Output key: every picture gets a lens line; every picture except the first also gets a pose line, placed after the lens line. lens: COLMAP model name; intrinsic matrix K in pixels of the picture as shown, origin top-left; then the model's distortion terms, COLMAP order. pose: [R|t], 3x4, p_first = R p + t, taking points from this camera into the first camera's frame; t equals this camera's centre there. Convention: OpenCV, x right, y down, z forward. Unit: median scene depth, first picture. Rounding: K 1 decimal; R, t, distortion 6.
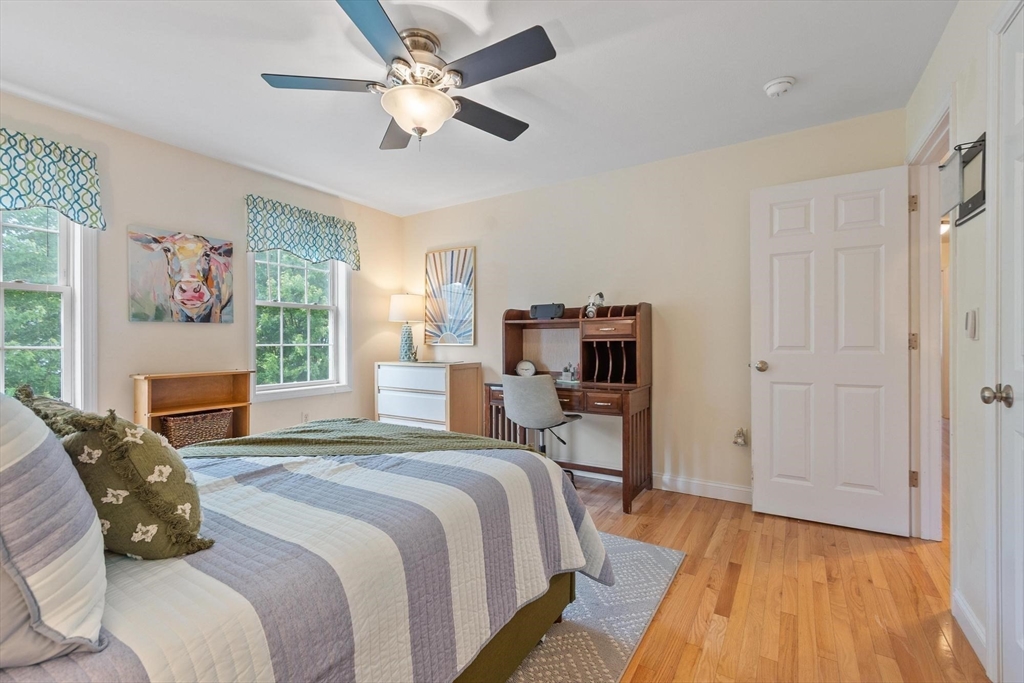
lens RADIAL K [[448.0, 0, 509.0], [0, 448.0, 340.3], [0, 0, 1]] dist [0.005134, 0.000121]
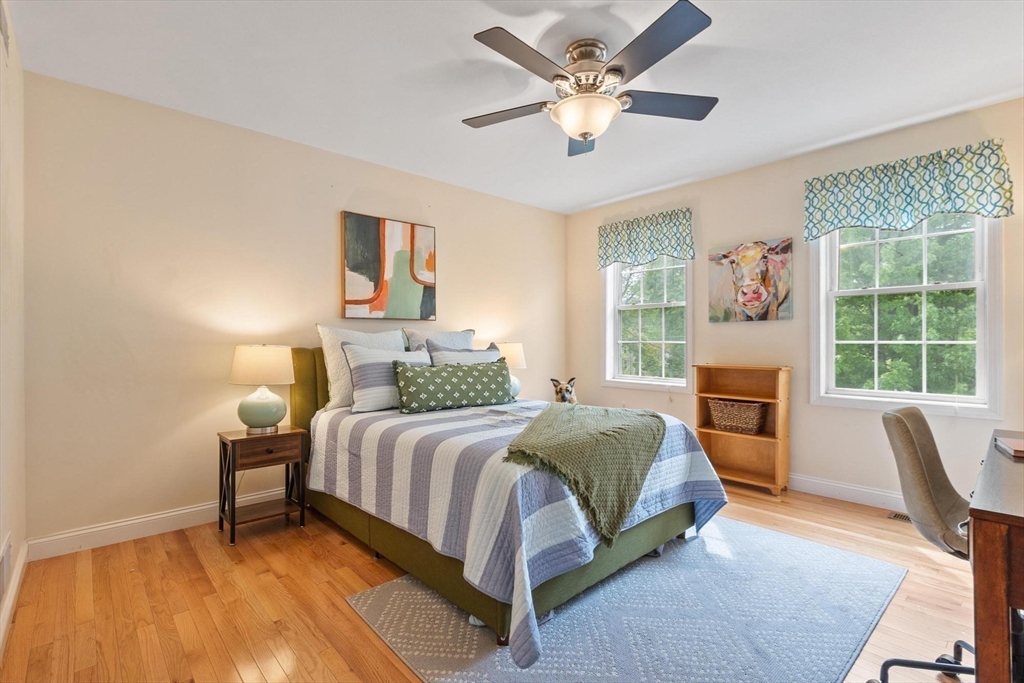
lens RADIAL K [[472.7, 0, 510.2], [0, 472.7, 343.1], [0, 0, 1]] dist [0.000820, 0.000279]
pose [[-0.266524, 0.004715, -0.963817, 0.586761], [0.000737, 0.999989, 0.004688, 0.009076], [0.963828, 0.000539, -0.266525, 0.731740]]
